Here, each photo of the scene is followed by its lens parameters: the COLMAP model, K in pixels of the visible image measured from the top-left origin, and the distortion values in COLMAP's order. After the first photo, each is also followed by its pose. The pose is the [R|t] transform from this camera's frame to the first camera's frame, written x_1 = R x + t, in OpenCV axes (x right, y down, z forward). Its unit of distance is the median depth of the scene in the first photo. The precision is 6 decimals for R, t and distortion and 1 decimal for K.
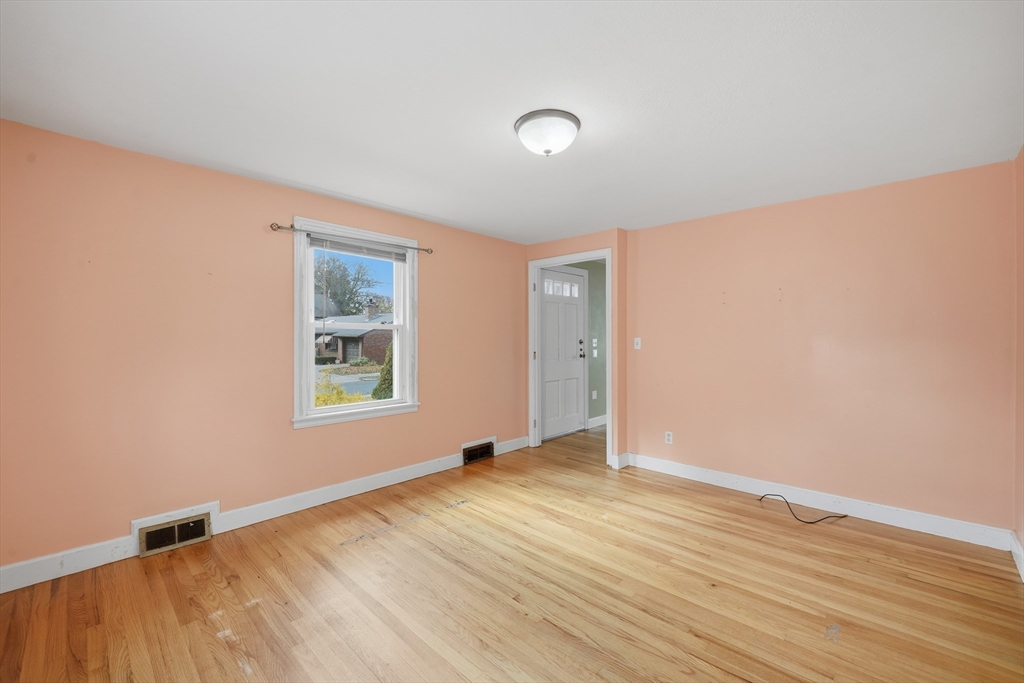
lens RADIAL K [[424.8, 0, 512.7], [0, 424.8, 337.3], [0, 0, 1]] dist [-0.003624, -0.000023]
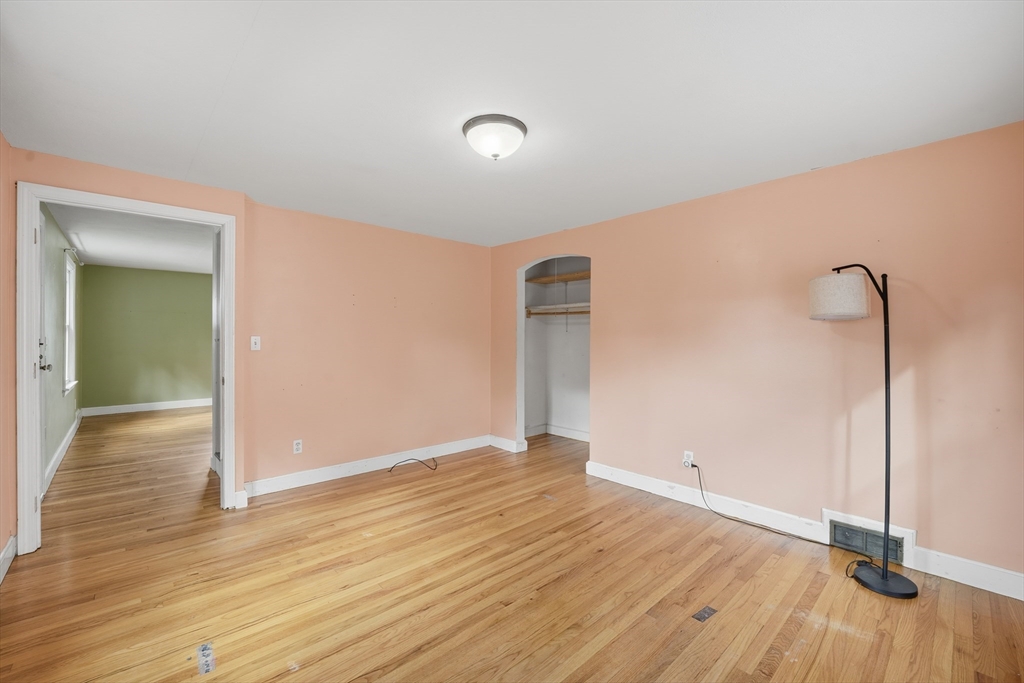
lens RADIAL K [[424.8, 0, 512.7], [0, 424.8, 337.3], [0, 0, 1]] dist [-0.003624, -0.000023]
pose [[0.066503, -0.001125, 0.997786, -0.773893], [-0.003245, 0.999994, 0.001344, 0.000705], [-0.997781, -0.003327, 0.066499, 0.740086]]
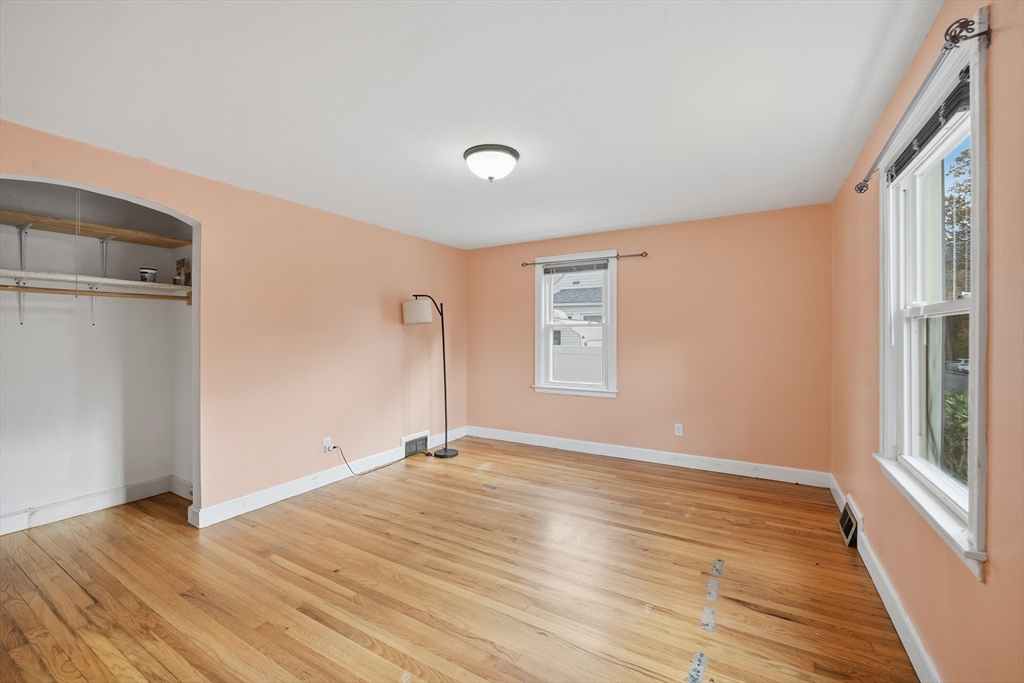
lens RADIAL K [[416.8, 0, 506.3], [0, 416.8, 336.2], [0, 0, 1]] dist [-0.002016, -0.000316]
pose [[-0.976748, 0.000900, -0.214387, 0.240980], [0.000287, 0.999996, 0.002894, 0.001114], [0.214388, 0.002765, -0.976745, 1.780689]]
